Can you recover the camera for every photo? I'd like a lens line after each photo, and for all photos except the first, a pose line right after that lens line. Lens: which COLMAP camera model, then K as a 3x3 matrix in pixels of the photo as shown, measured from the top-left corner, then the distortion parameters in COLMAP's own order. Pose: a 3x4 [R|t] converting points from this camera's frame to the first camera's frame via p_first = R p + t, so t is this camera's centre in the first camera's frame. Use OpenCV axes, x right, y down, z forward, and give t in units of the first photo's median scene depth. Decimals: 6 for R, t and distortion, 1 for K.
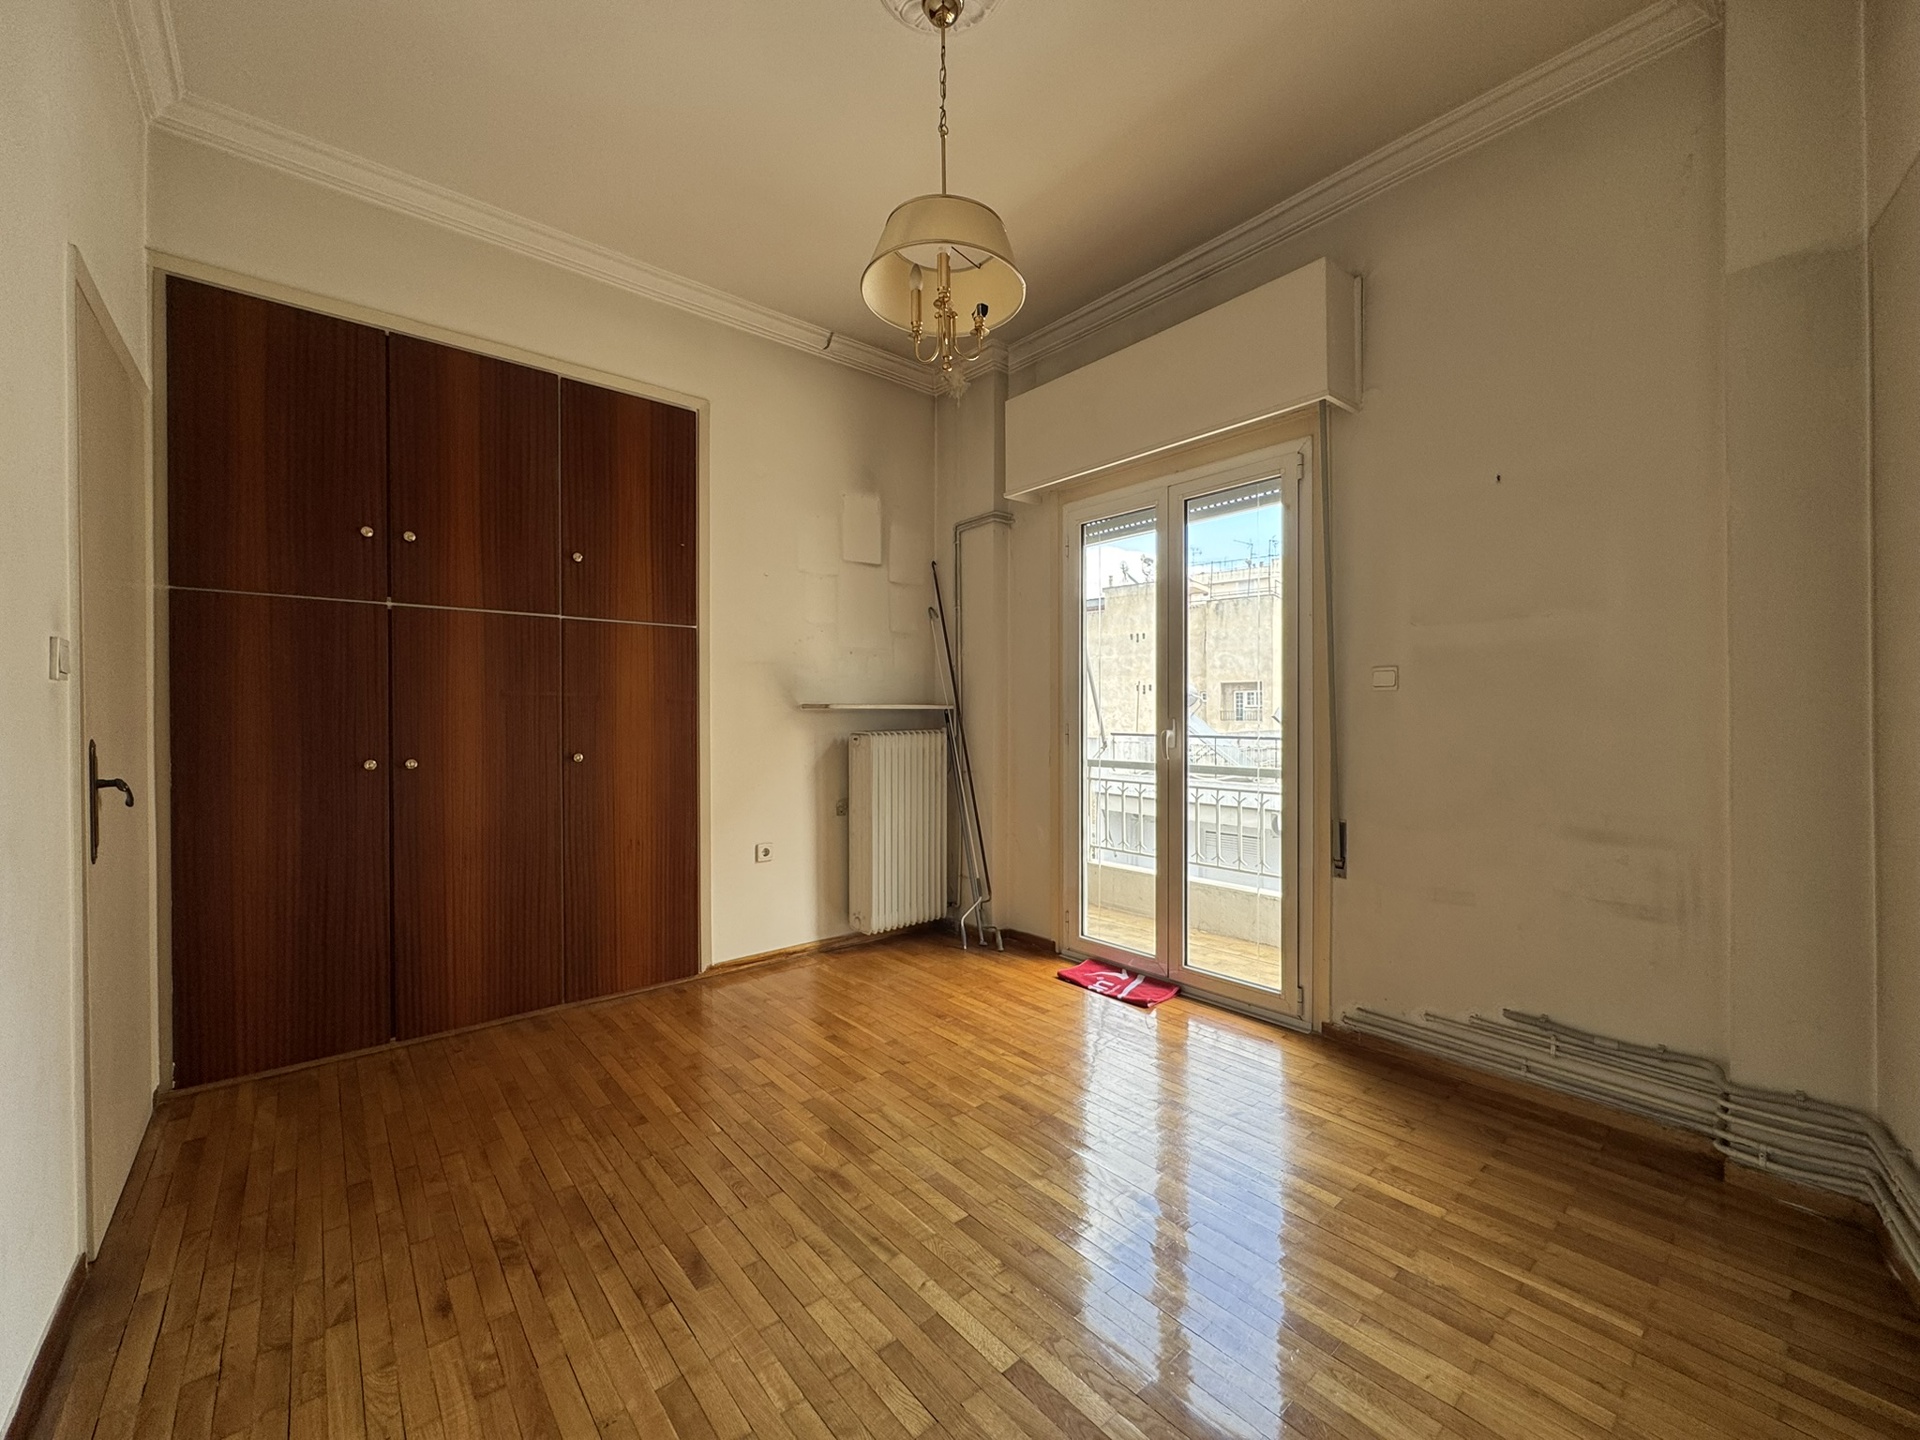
lens RADIAL K [[762.3, 0, 960.0], [0, 762.3, 720.0], [0, 0, 1]] dist [-0.002597, -0.000598]
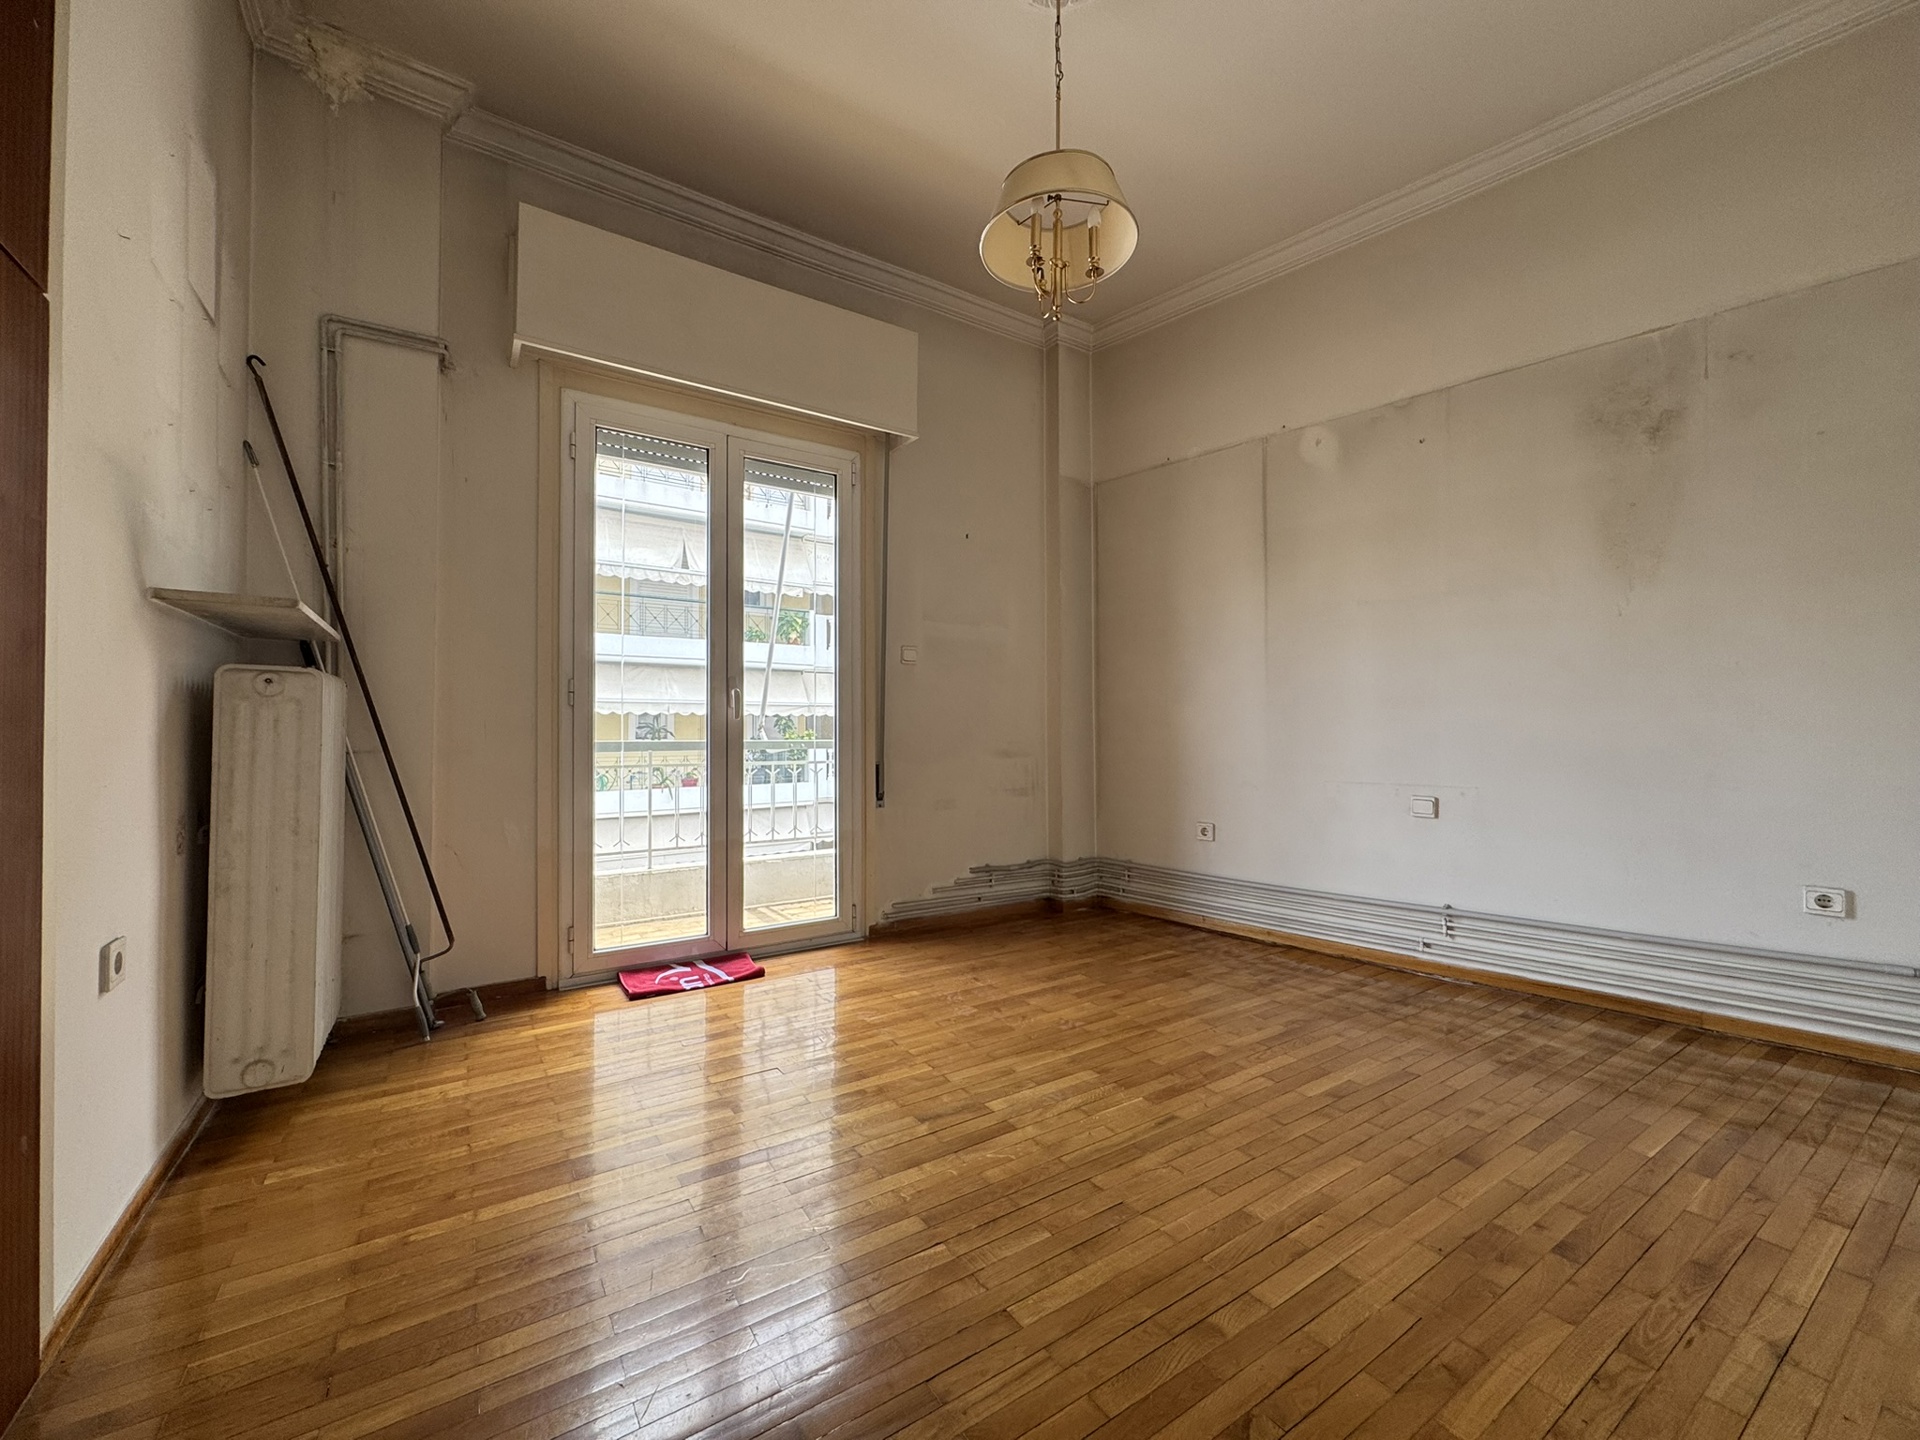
lens RADIAL K [[762.3, 0, 960.0], [0, 762.3, 720.0], [0, 0, 1]] dist [-0.002597, -0.000598]
pose [[0.125386, 0.013436, 0.992017, -0.655051], [0.002931, 0.999899, -0.013913, 0.067540], [-0.992104, 0.004652, 0.125334, 0.610146]]
